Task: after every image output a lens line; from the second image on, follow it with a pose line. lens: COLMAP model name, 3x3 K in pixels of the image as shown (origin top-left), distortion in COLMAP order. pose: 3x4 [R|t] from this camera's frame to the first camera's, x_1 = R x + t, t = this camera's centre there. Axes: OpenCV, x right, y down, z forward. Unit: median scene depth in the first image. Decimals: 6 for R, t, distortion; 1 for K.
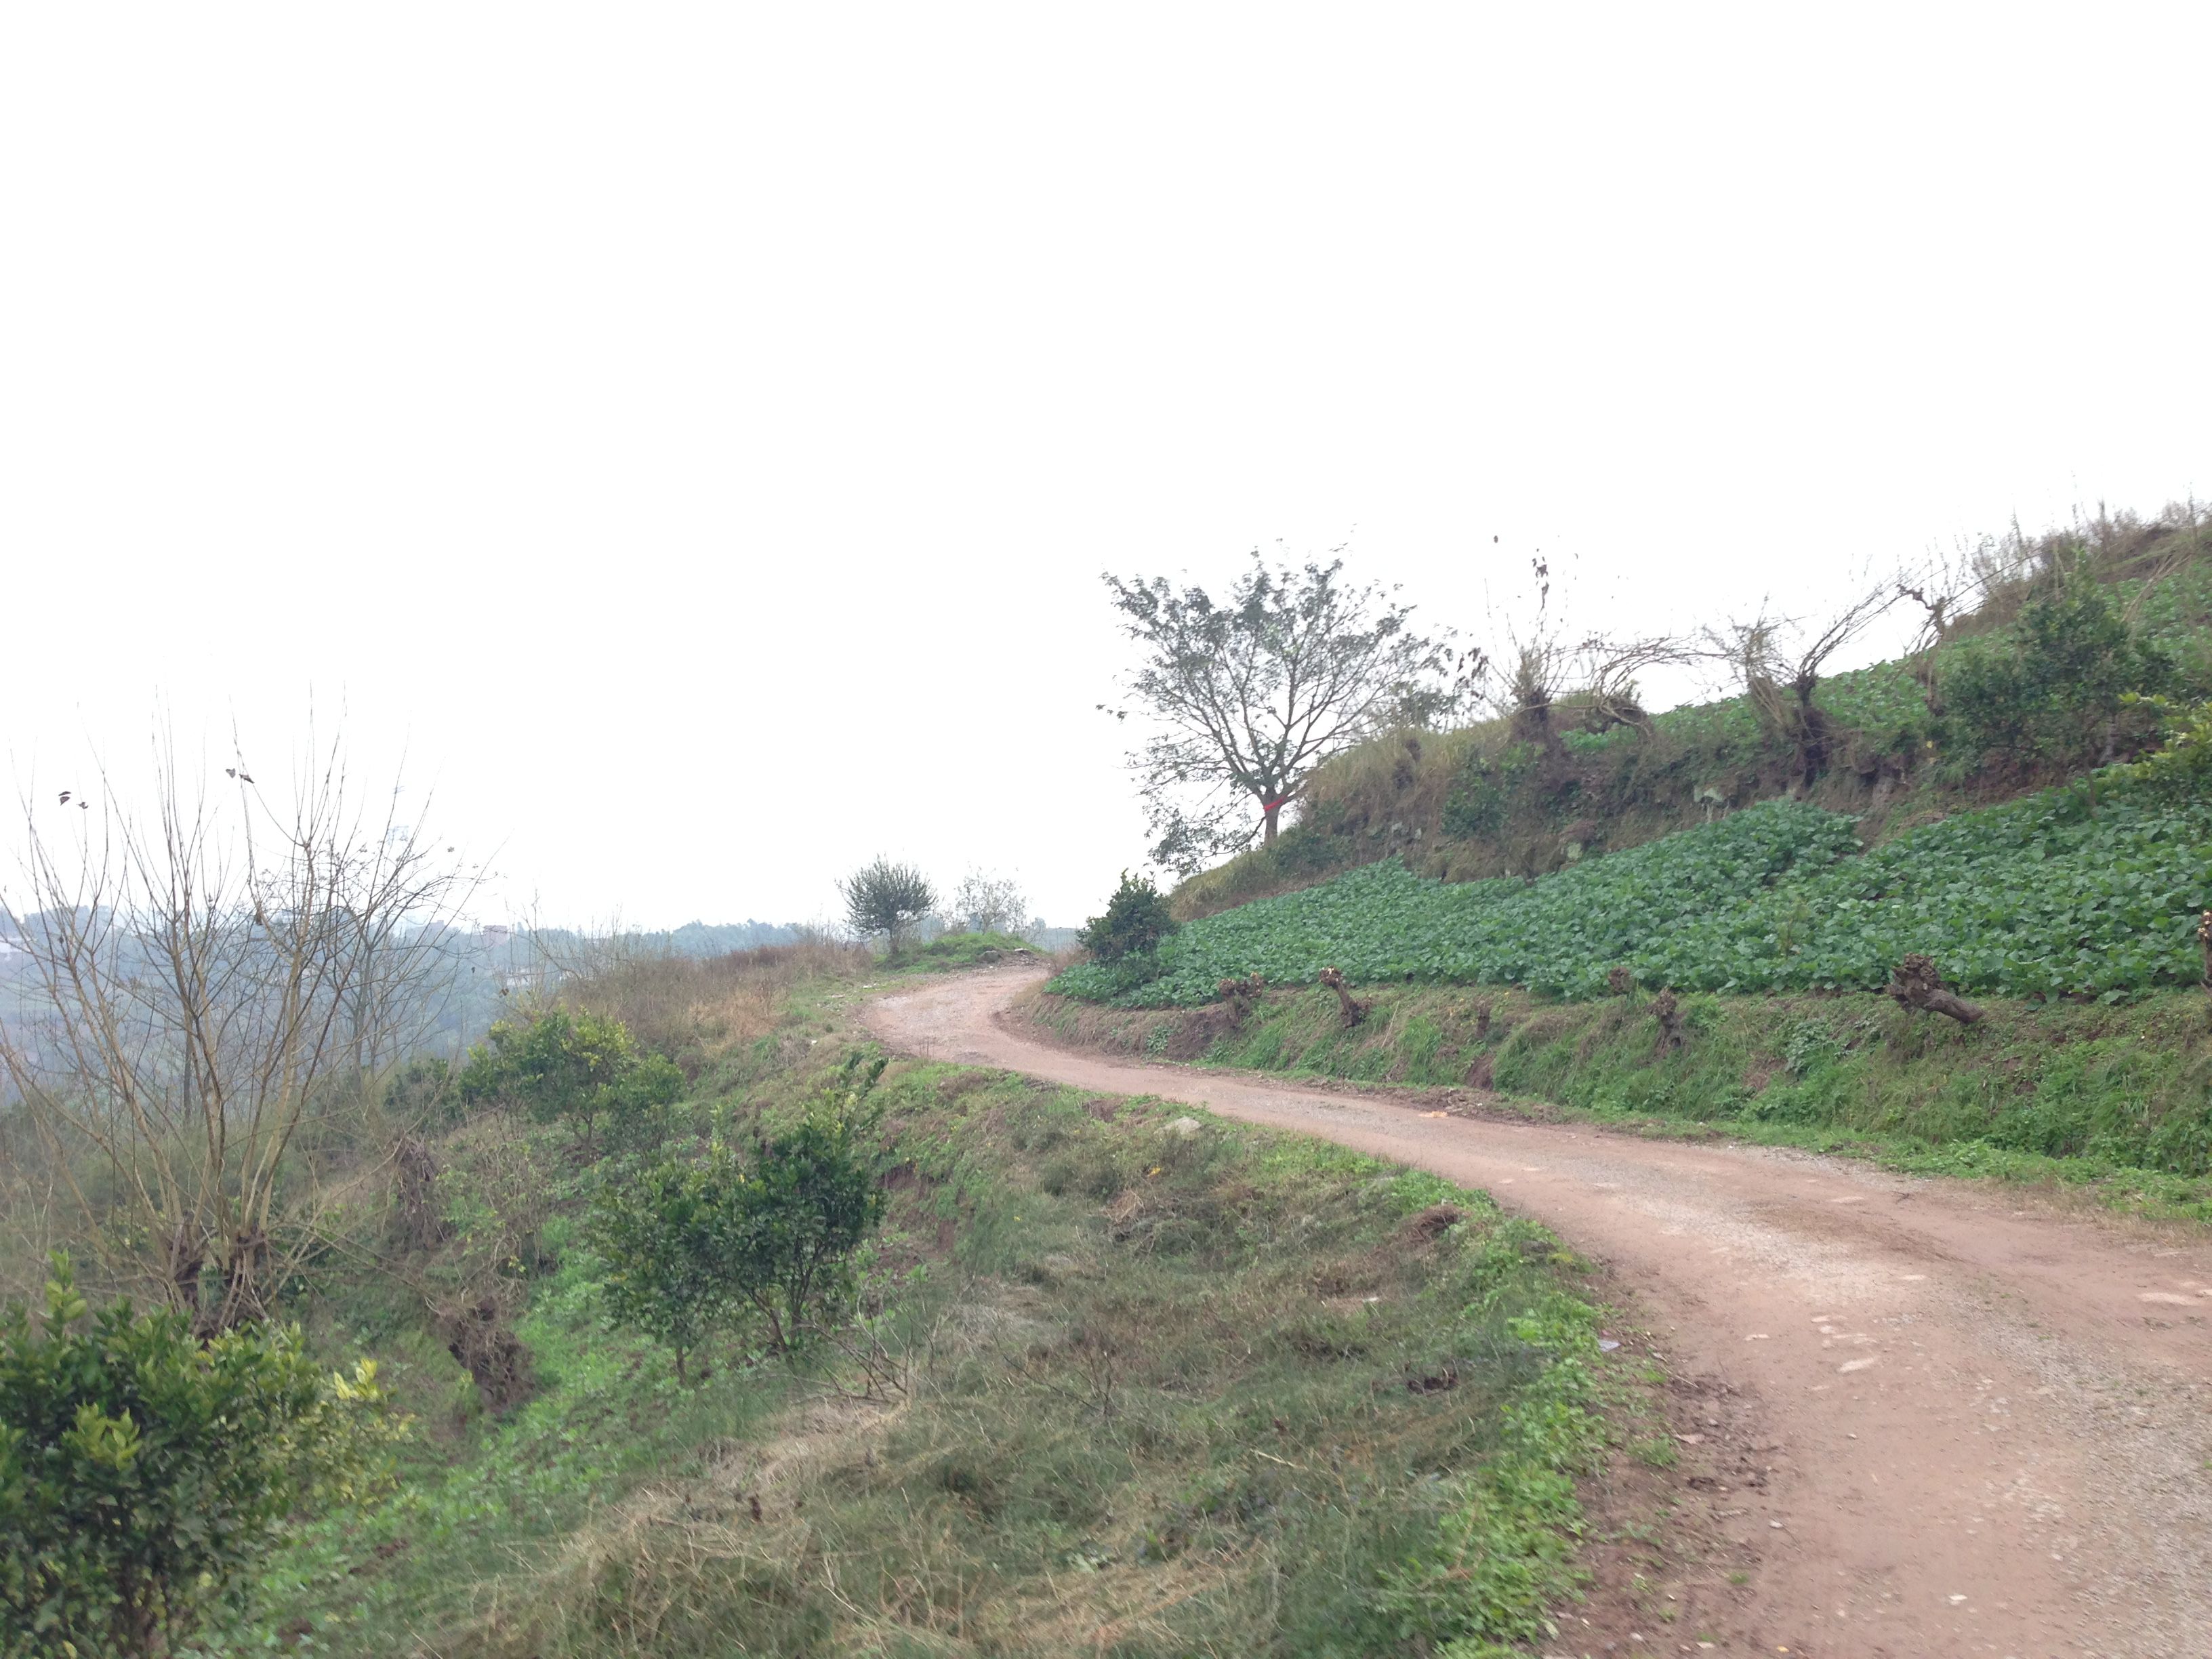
lens RADIAL K [[2134.6, 0, 1097.4], [0, 2134.6, 818.5], [0, 0, 1]] dist [0.035992, 0.000000]
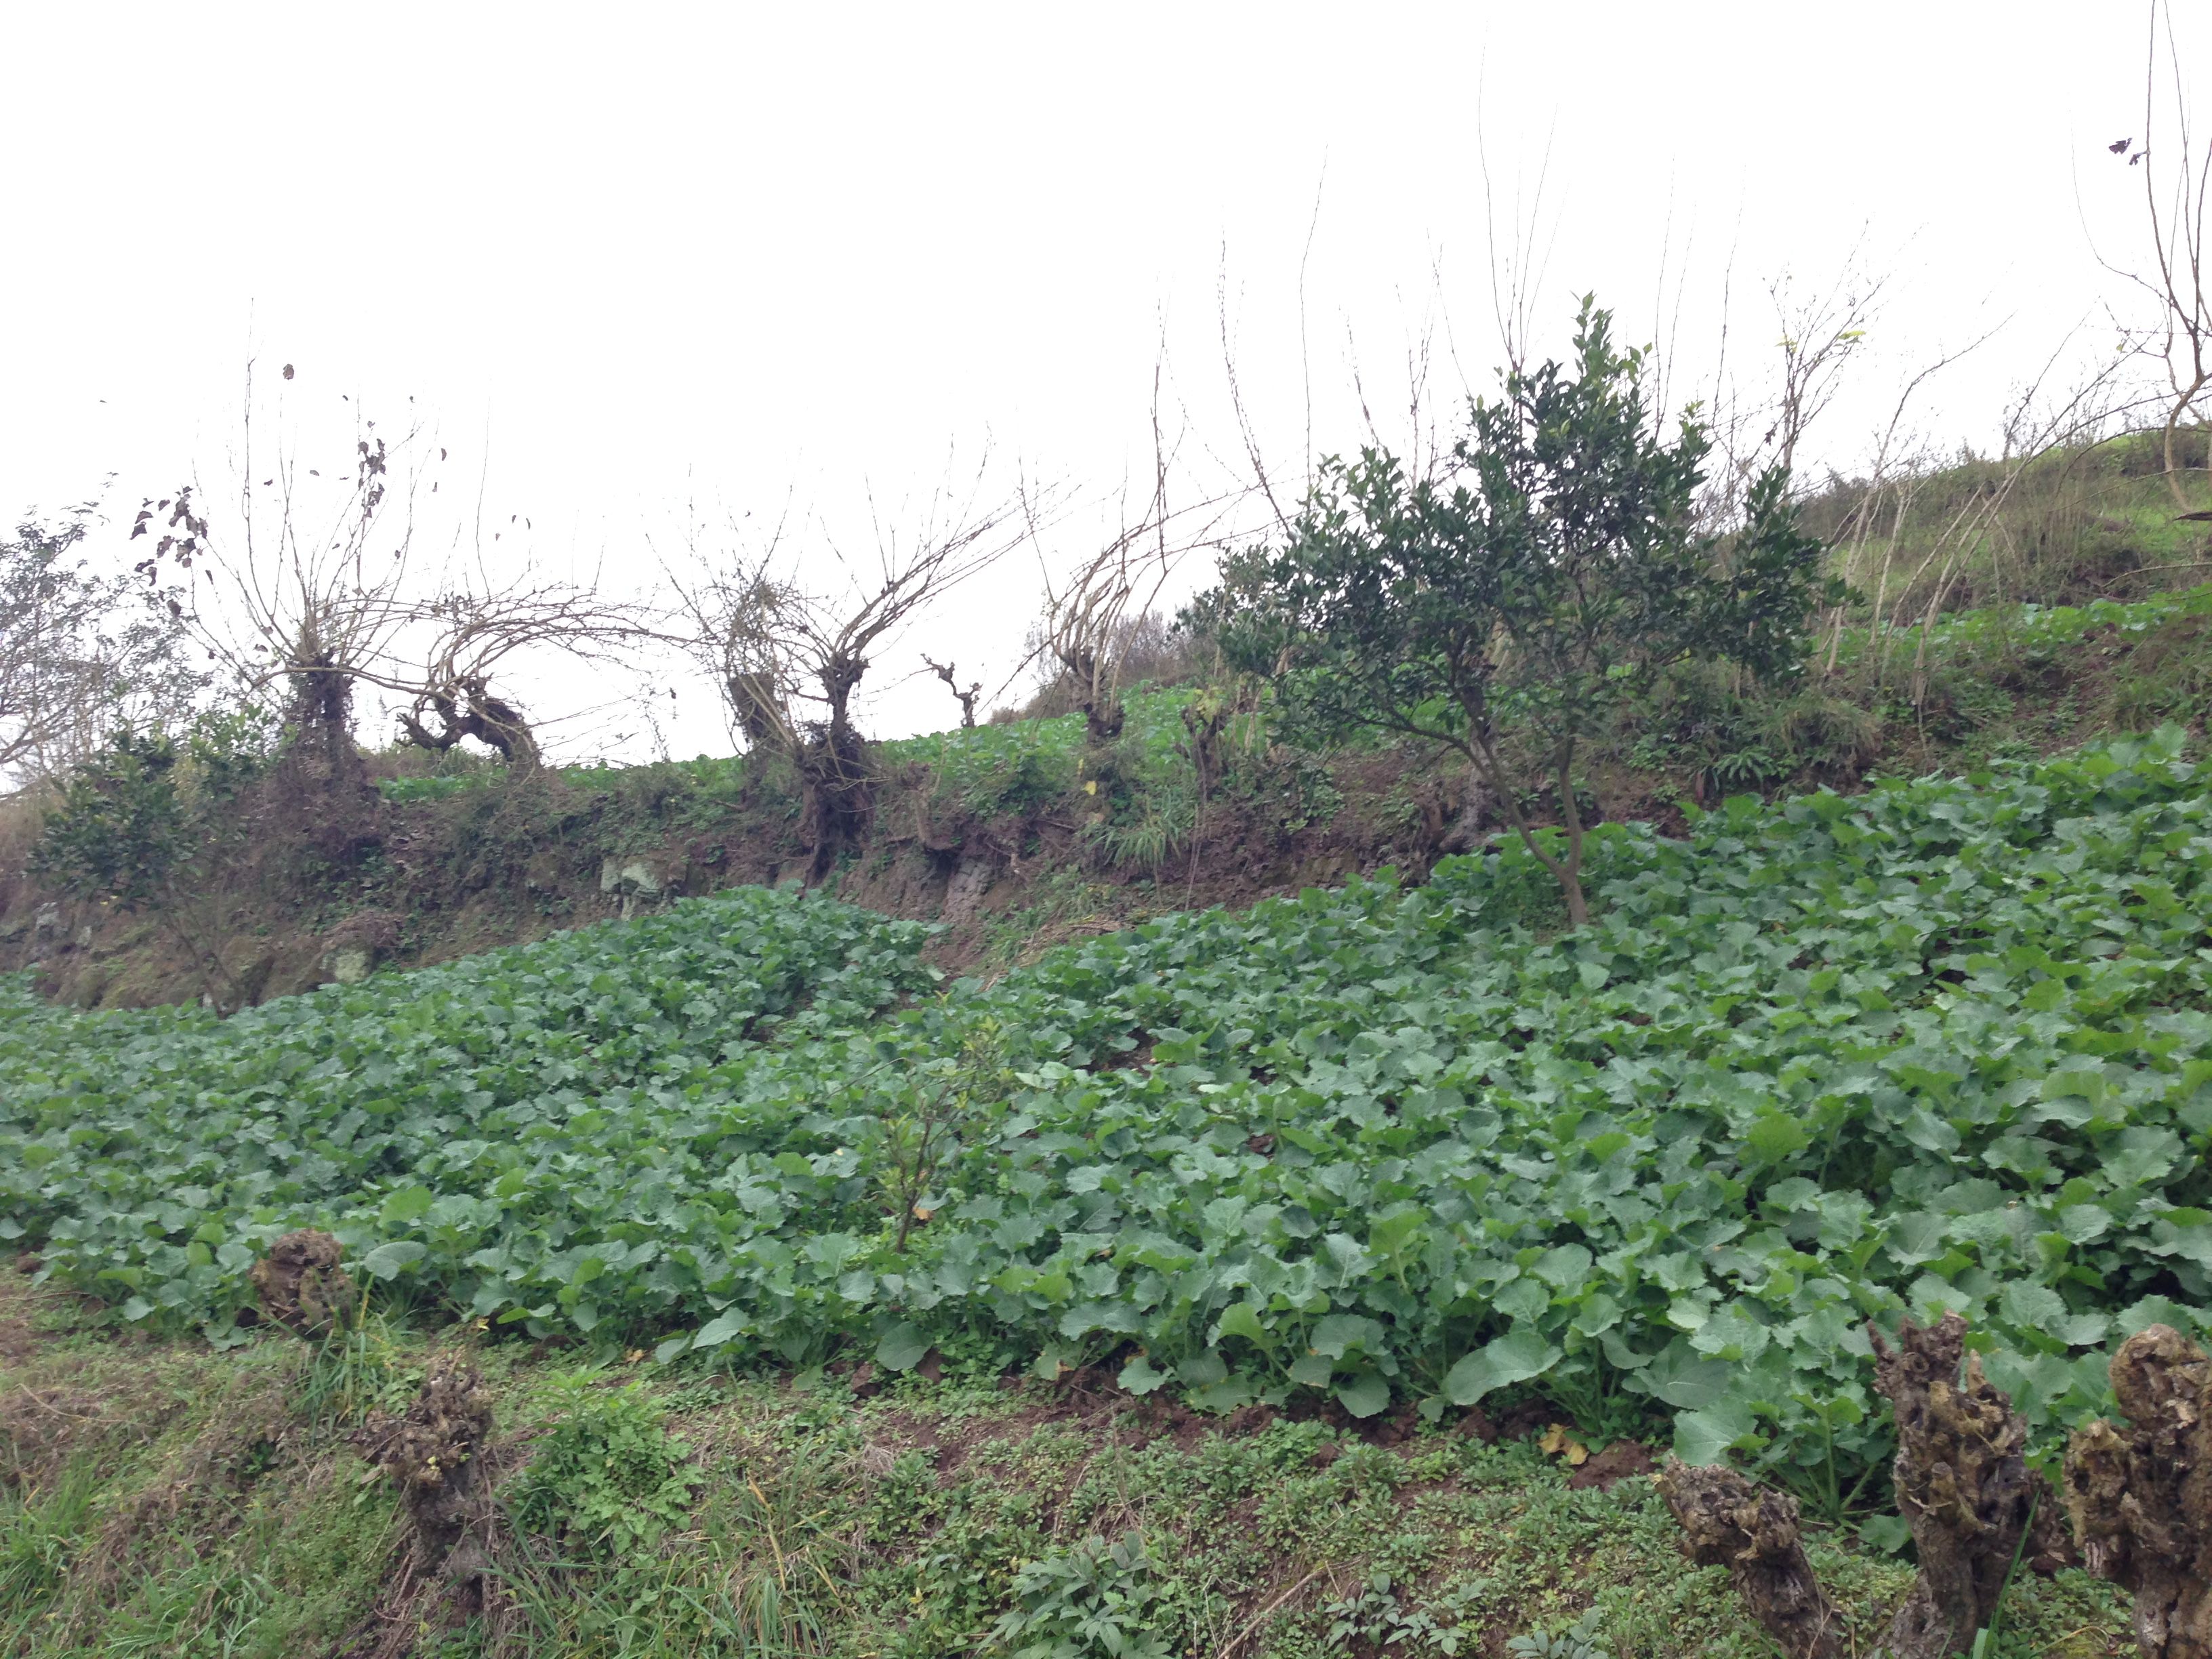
lens RADIAL K [[2134.6, 0, 1111.5], [0, 2134.6, 811.8], [0, 0, 1]] dist [0.035992, 0.000000]
pose [[0.863162, 0.146332, 0.483258, 0.162987], [-0.094136, 0.986941, -0.130709, 0.035988], [-0.496074, 0.067331, 0.865666, 0.600733]]
